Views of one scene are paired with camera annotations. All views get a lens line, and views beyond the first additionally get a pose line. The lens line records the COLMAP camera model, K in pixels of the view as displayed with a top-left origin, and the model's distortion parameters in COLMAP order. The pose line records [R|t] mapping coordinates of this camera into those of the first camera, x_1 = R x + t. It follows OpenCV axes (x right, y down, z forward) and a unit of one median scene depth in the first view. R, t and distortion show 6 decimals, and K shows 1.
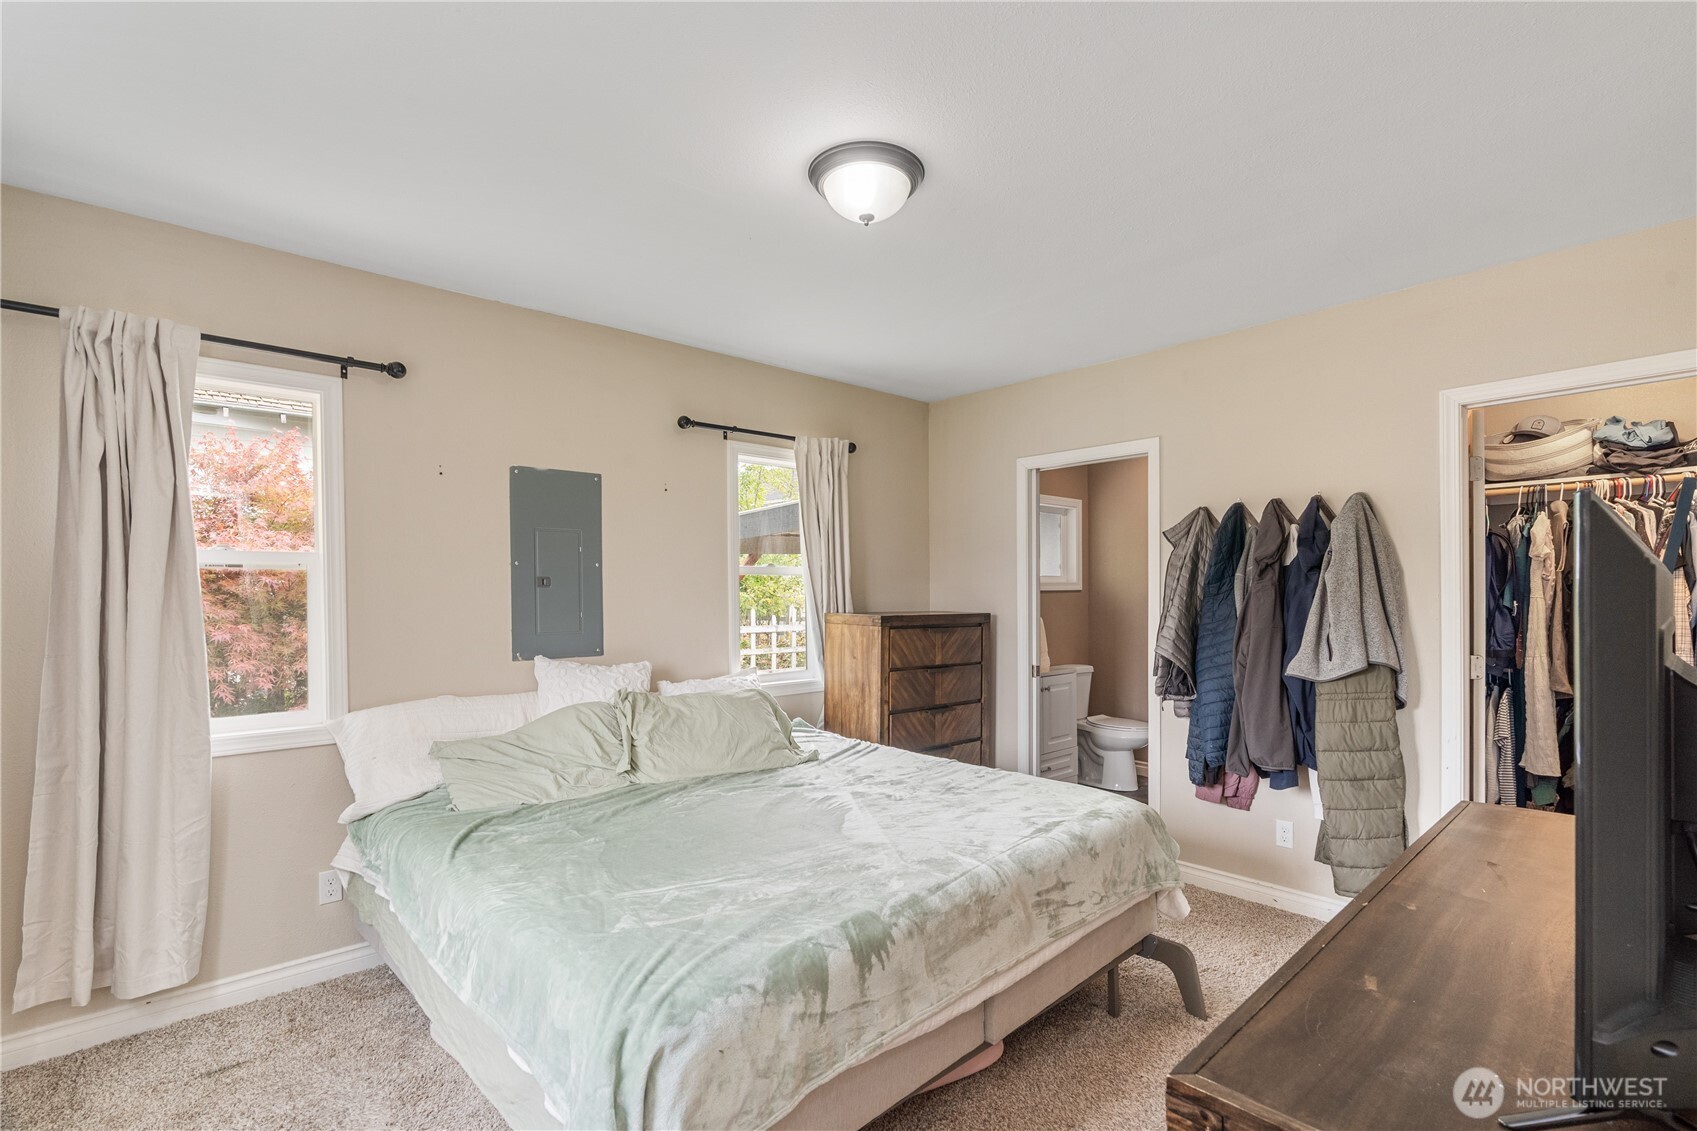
lens RADIAL K [[780.9, 0, 853.5], [0, 780.9, 570.0], [0, 0, 1]] dist [-0.000899, -0.000012]
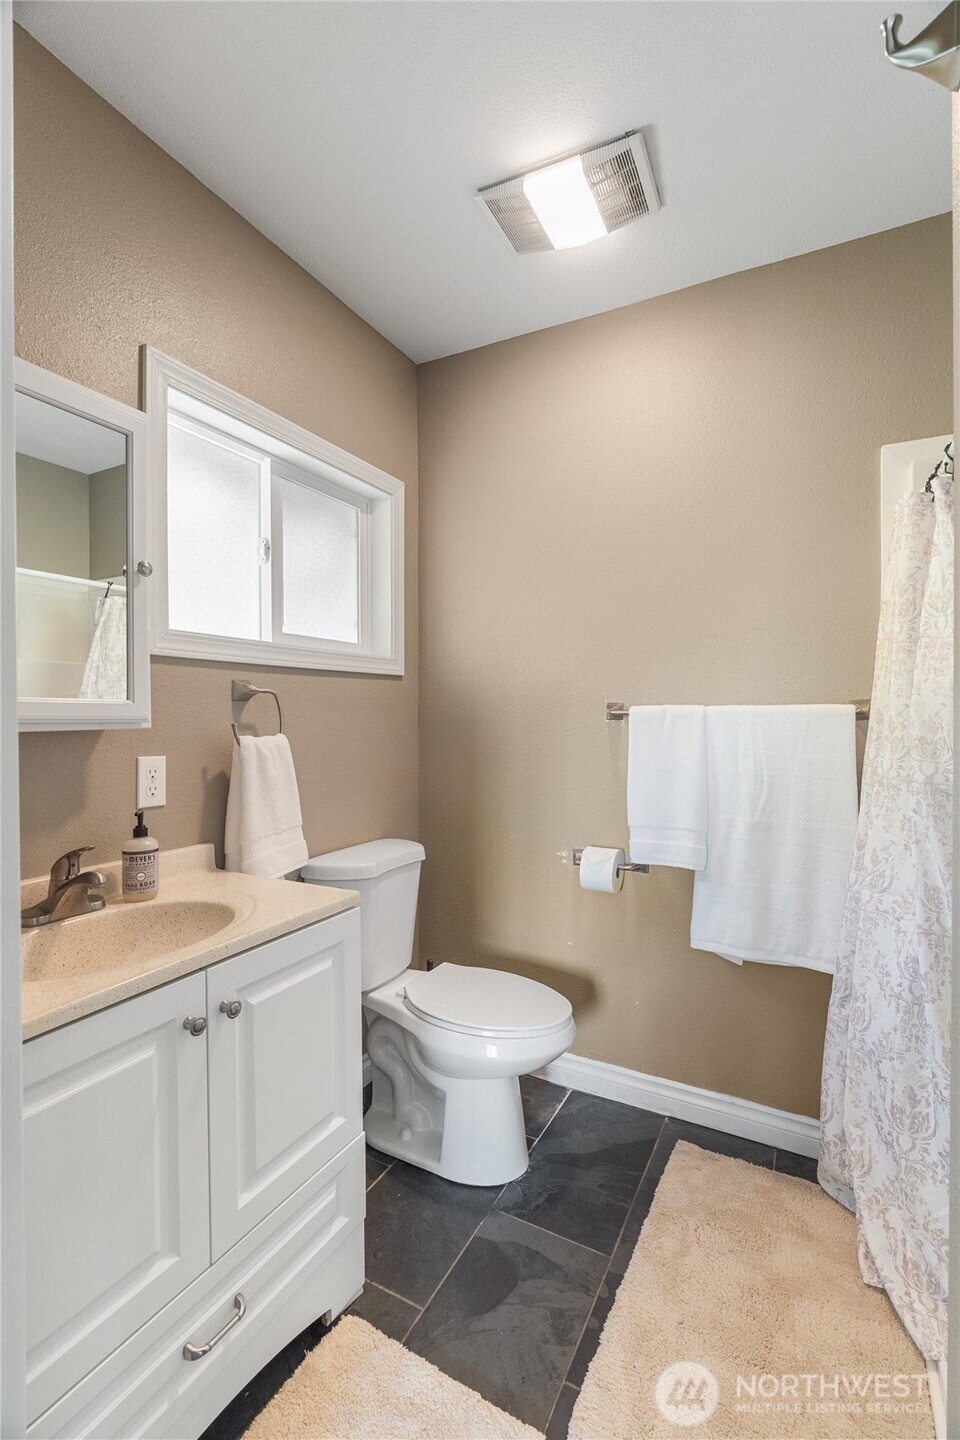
lens RADIAL K [[662.6, 0, 478.3], [0, 662.6, 720.2], [0, 0, 1]] dist [-0.000899, -0.000012]
pose [[0.941481, -0.002565, 0.337056, 0.202010], [-0.001852, 0.999917, 0.012783, 0.047174], [-0.337061, -0.012659, 0.941398, 0.615898]]
